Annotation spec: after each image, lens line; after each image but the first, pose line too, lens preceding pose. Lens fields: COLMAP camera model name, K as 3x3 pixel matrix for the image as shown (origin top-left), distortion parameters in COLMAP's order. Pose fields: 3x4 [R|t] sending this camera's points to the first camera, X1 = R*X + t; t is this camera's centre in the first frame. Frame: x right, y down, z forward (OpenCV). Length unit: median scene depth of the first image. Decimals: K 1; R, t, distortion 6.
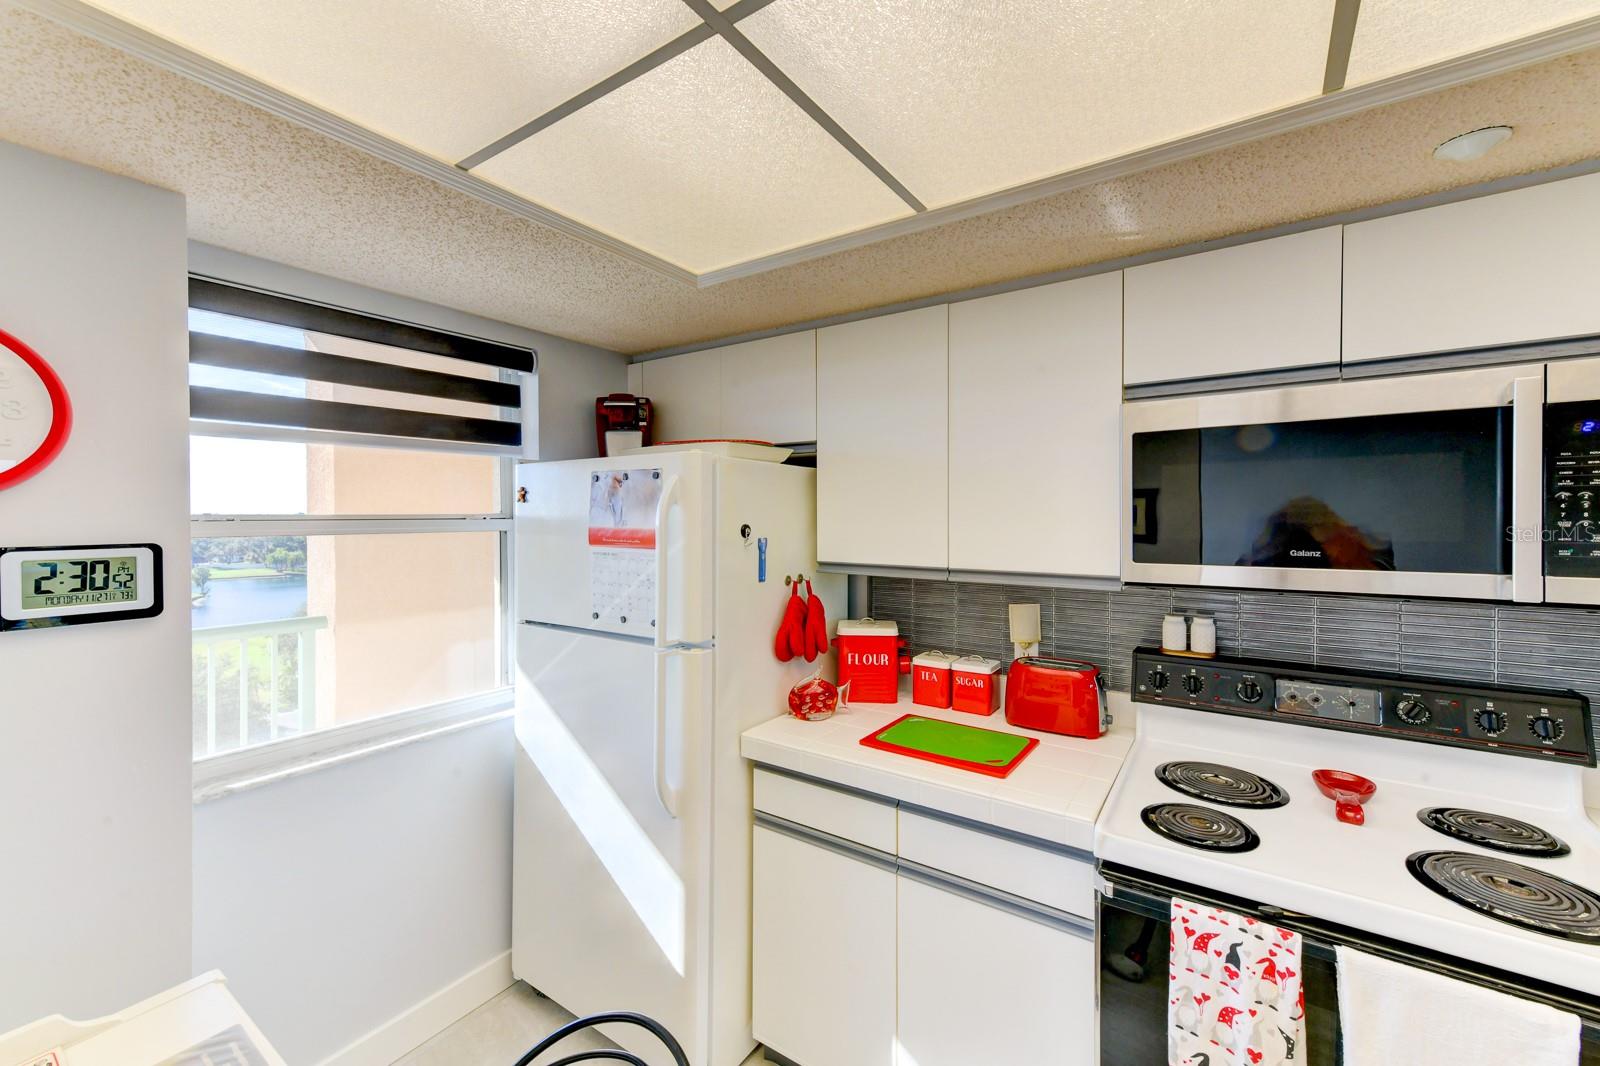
lens RADIAL K [[591.7, 0, 815.9], [0, 591.7, 524.6], [0, 0, 1]] dist [0.007068, -0.000138]
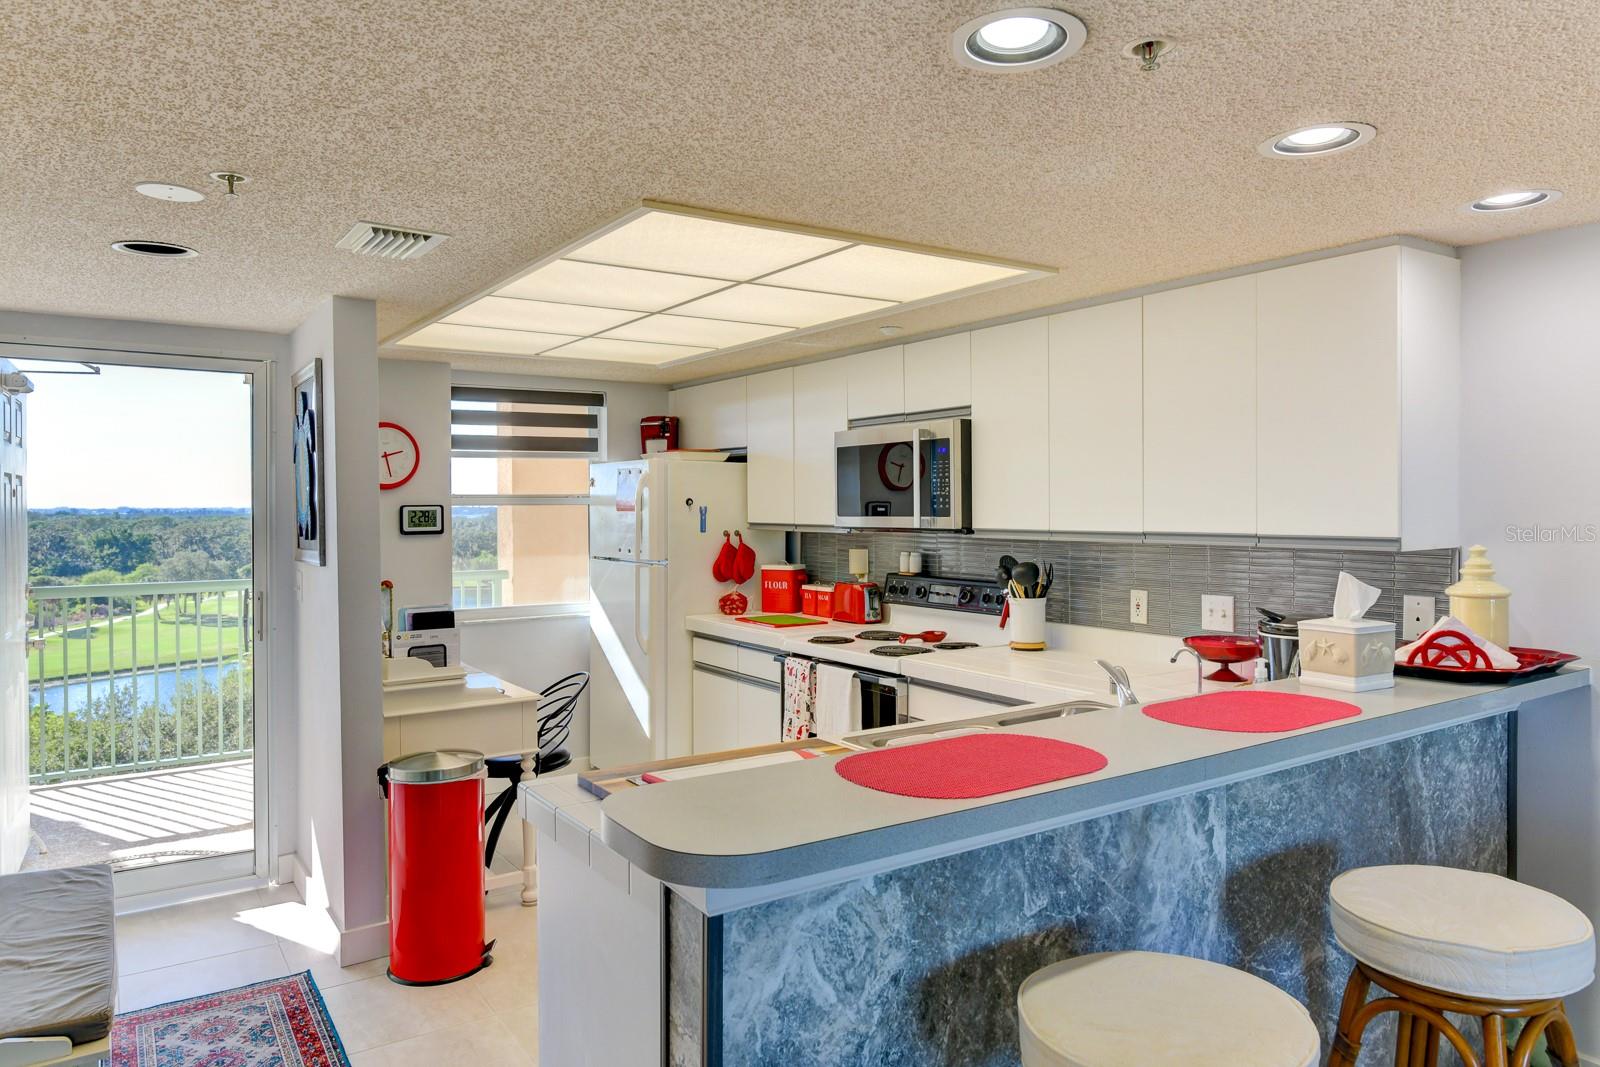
lens RADIAL K [[1058.6, 0, 786.1], [0, 1058.6, 514.4], [0, 0, 1]] dist [0.000360, -0.001620]
pose [[0.902560, 0.000097, -0.430563, 1.371617], [-0.000617, 0.999999, -0.001067, 0.046531], [0.430563, 0.001229, 0.902560, -1.576241]]
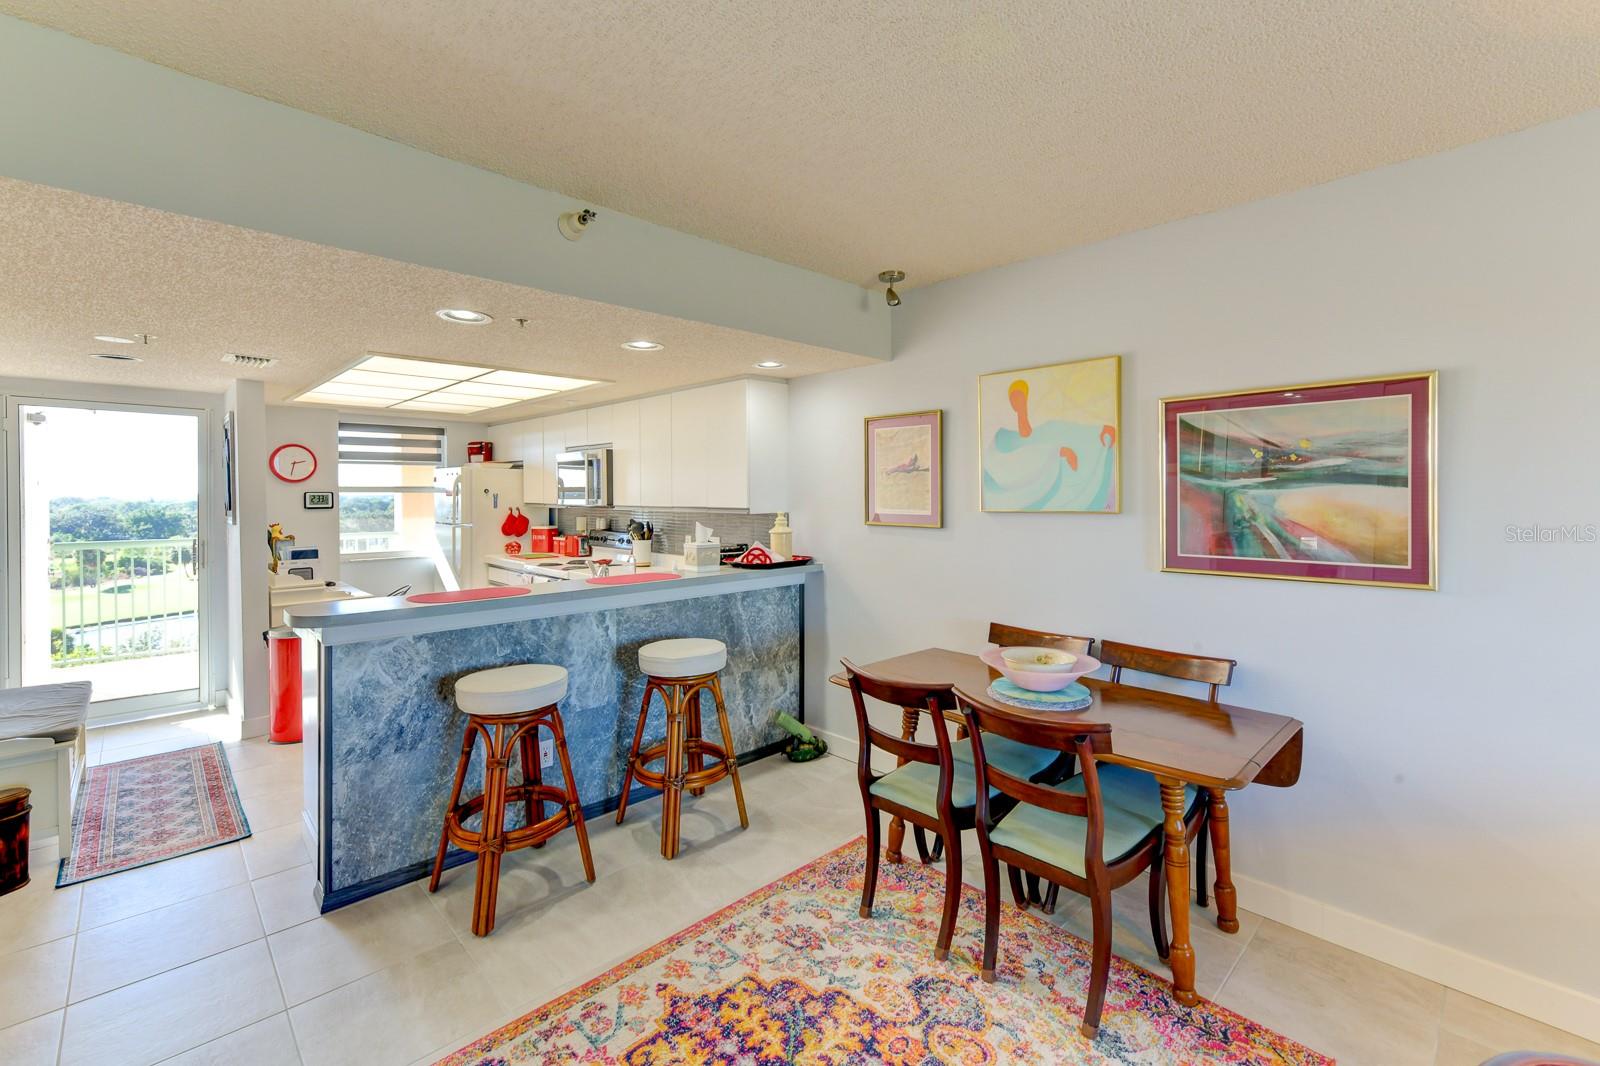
lens RADIAL K [[697.0, 0, 792.3], [0, 697.0, 502.6], [0, 0, 1]] dist [-0.000084, 0.000085]
pose [[0.965017, 0.003597, -0.262164, 2.213801], [-0.003285, 0.999993, 0.001629, 0.055954], [0.262168, -0.000711, 0.965022, -1.967535]]
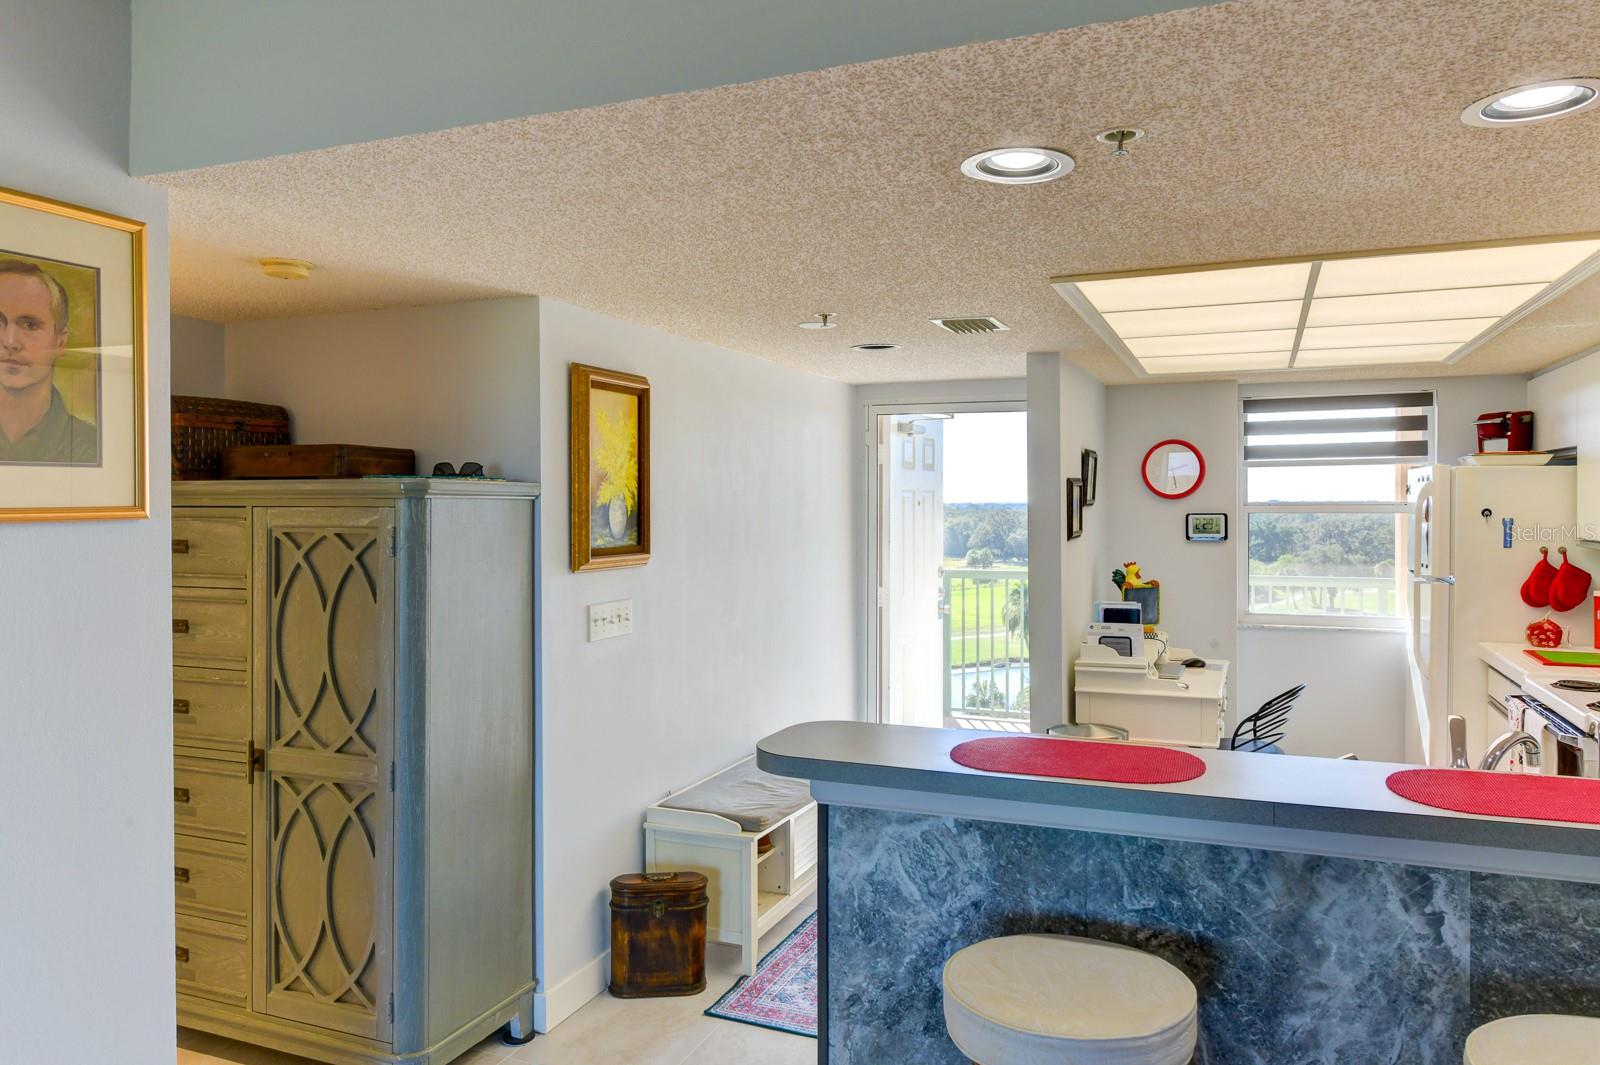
lens RADIAL K [[1078.7, 0, 798.4], [0, 1078.7, 516.8], [0, 0, 1]] dist [0.001648, -0.001262]
pose [[0.157565, 0.012512, -0.987429, 2.175675], [-0.008781, 0.999898, 0.011269, 0.004945], [0.987470, 0.006896, 0.157659, -1.117657]]
